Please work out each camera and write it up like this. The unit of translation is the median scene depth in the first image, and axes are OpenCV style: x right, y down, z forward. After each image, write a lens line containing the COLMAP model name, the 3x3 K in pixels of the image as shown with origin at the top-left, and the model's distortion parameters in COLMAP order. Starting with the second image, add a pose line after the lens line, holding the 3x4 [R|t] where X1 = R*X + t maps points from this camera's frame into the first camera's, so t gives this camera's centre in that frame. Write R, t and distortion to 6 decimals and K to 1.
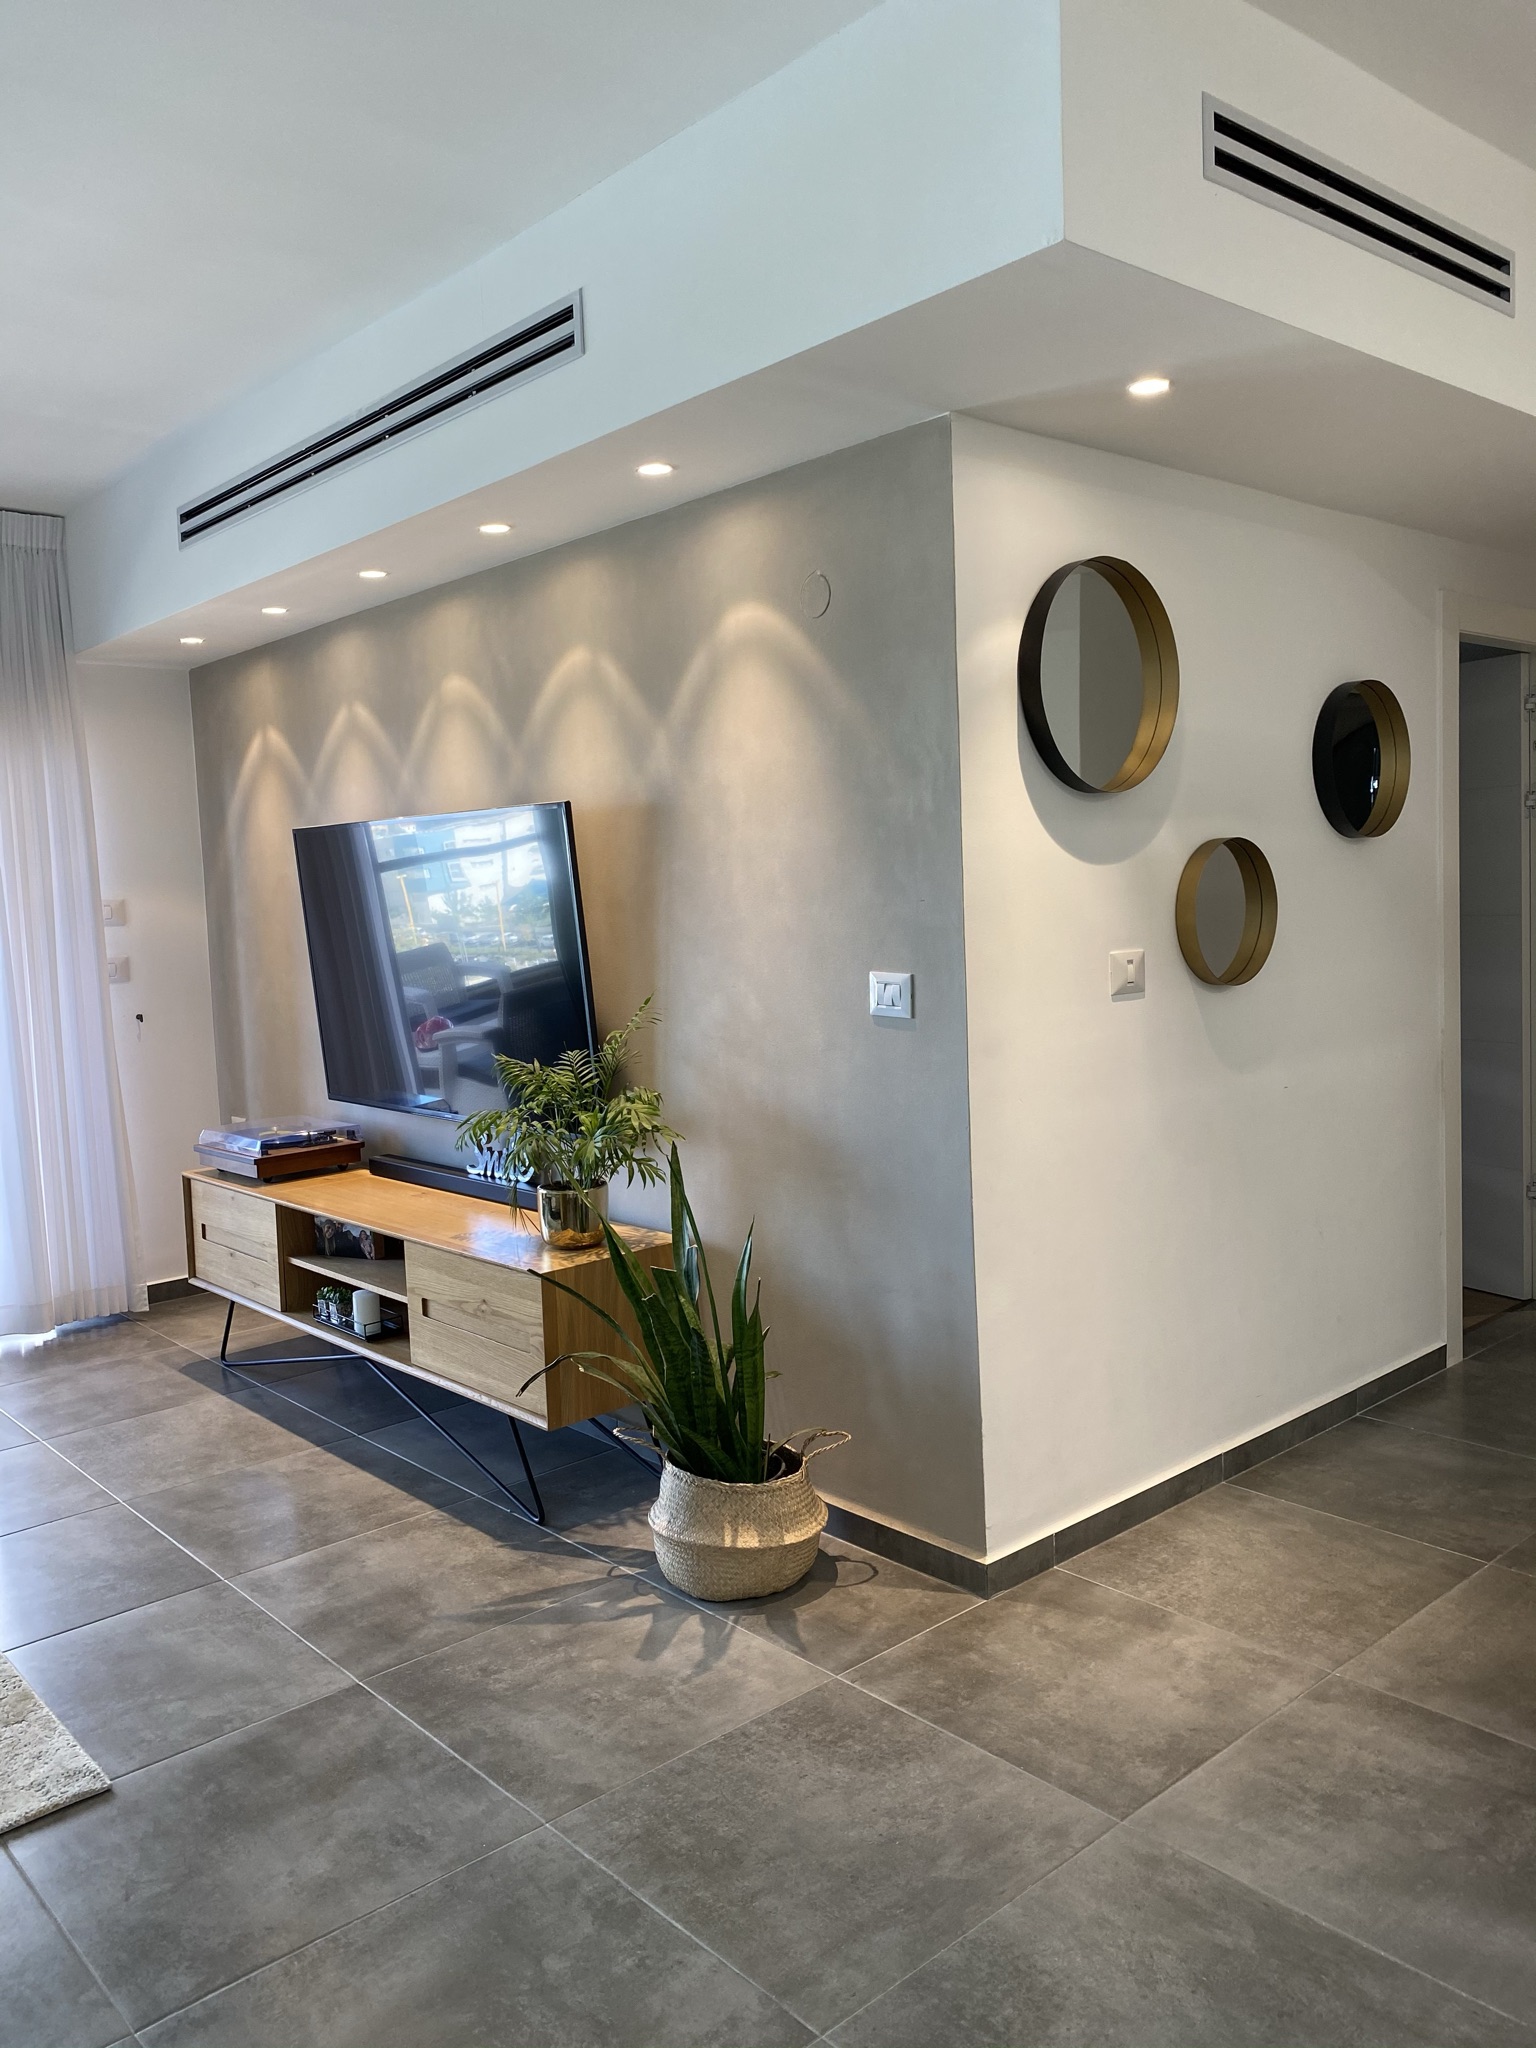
lens RADIAL K [[1570.5, 0, 762.5], [0, 1570.5, 1027.7], [0, 0, 1]] dist [0.006957, -0.012133]
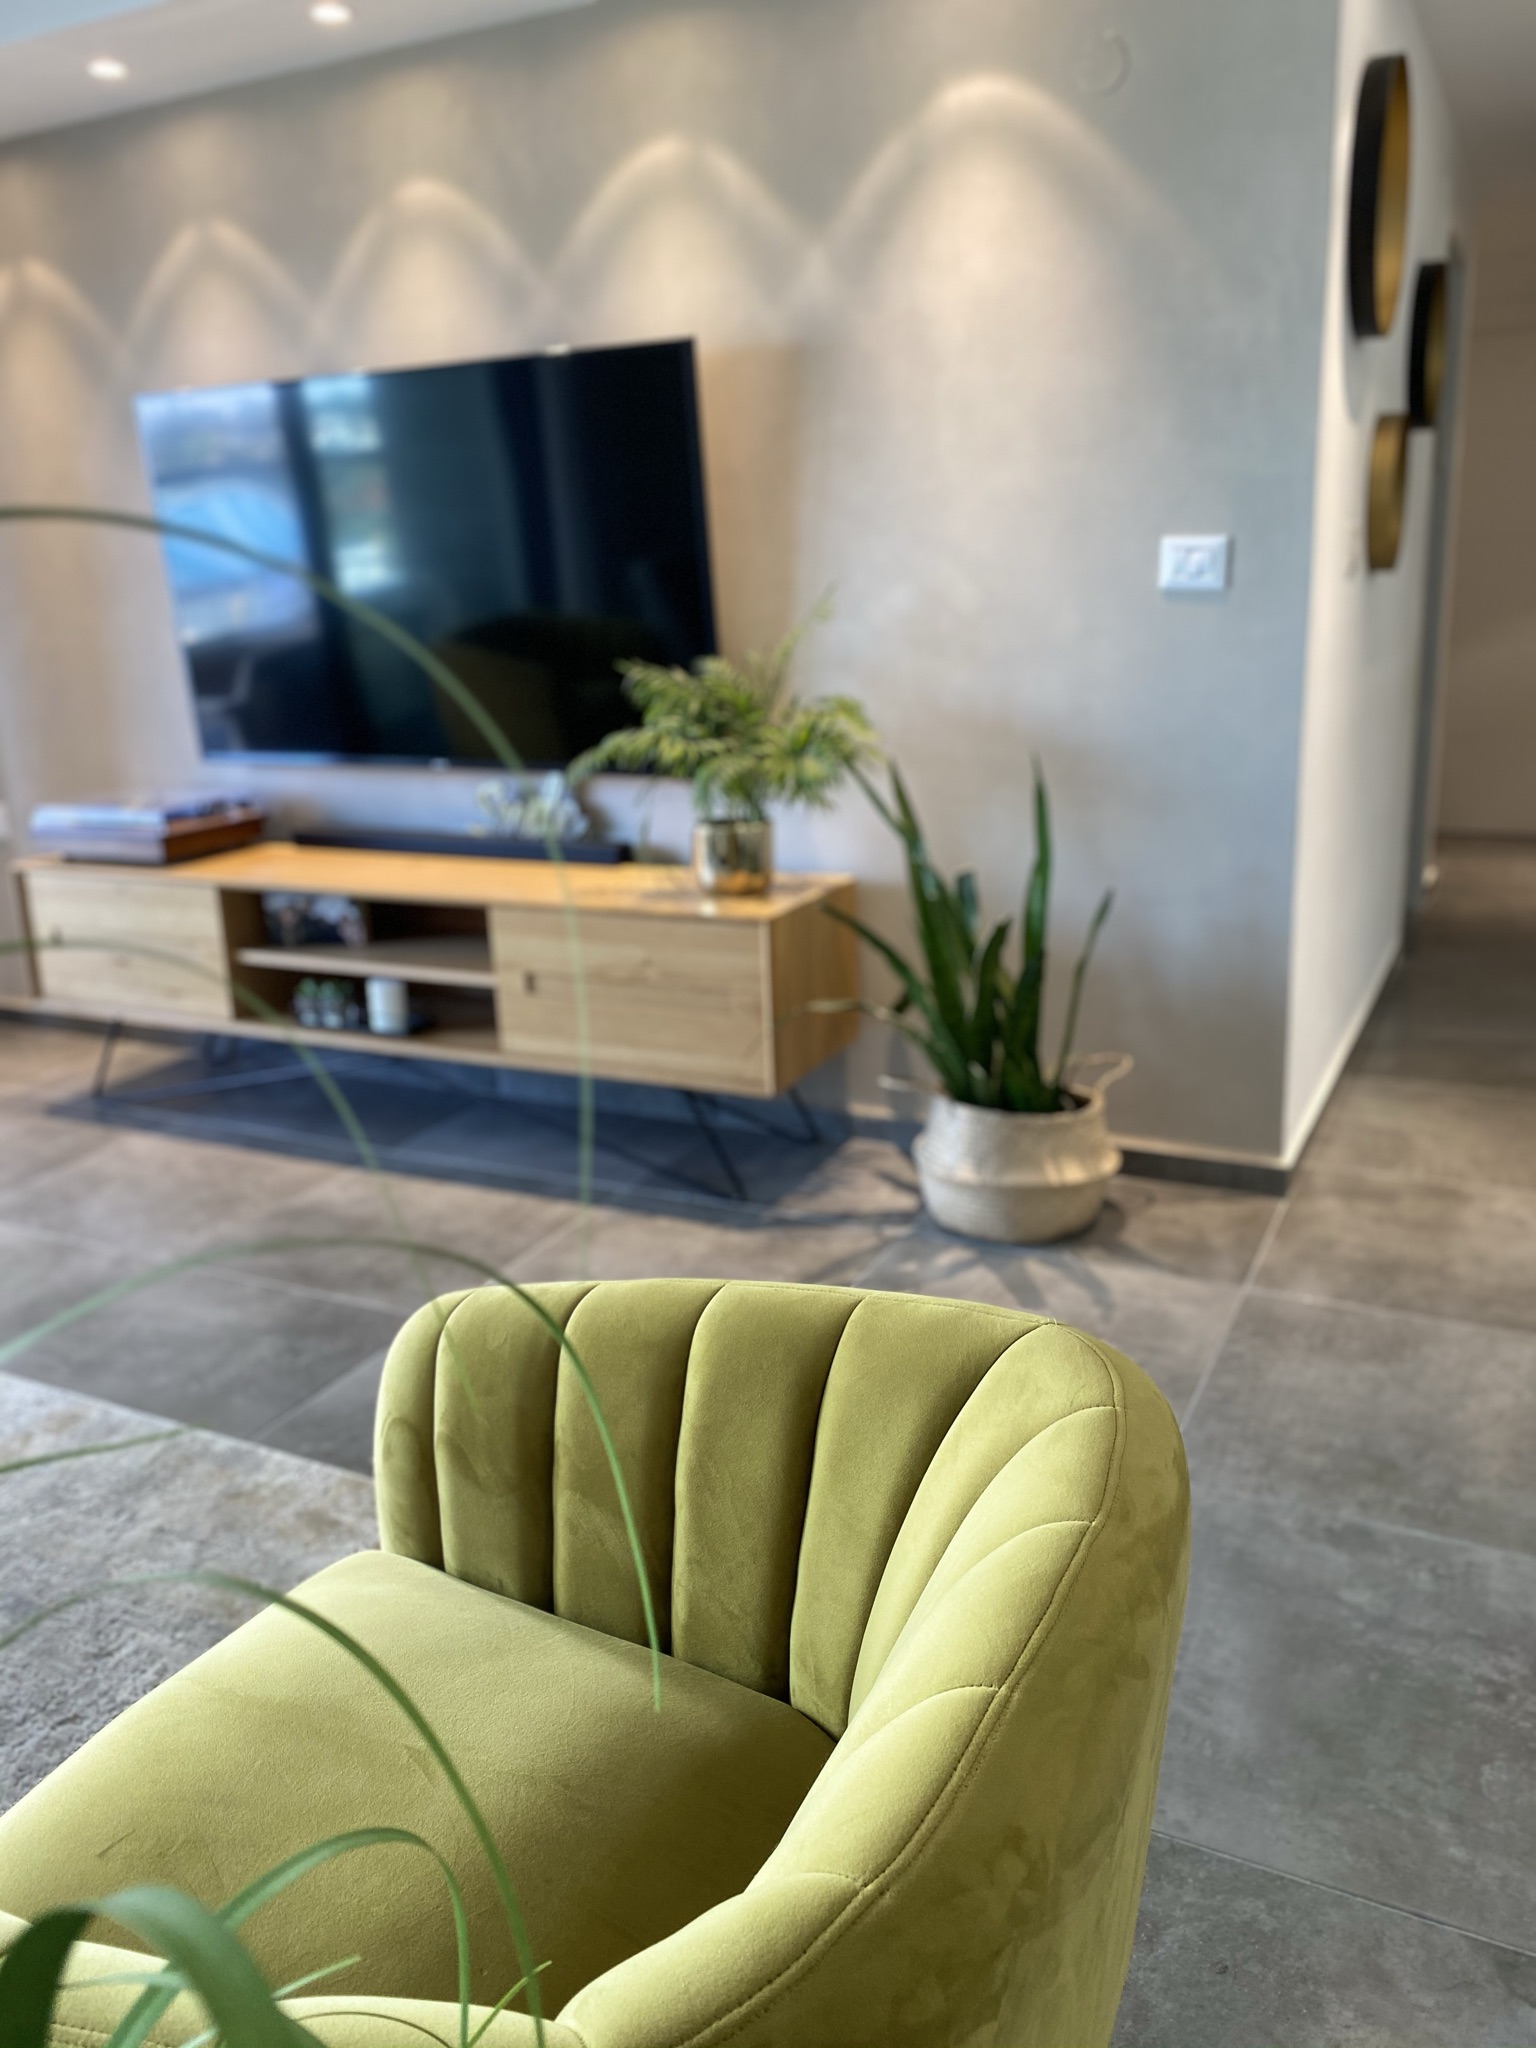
lens RADIAL K [[1570.5, 0, 766.1], [0, 1570.5, 1033.4], [0, 0, 1]] dist [0.006957, -0.012133]
pose [[0.931118, -0.100705, 0.350539, -0.426011], [0.035179, 0.981441, 0.188511, 0.056657], [-0.363018, -0.163195, 0.917380, 0.204025]]
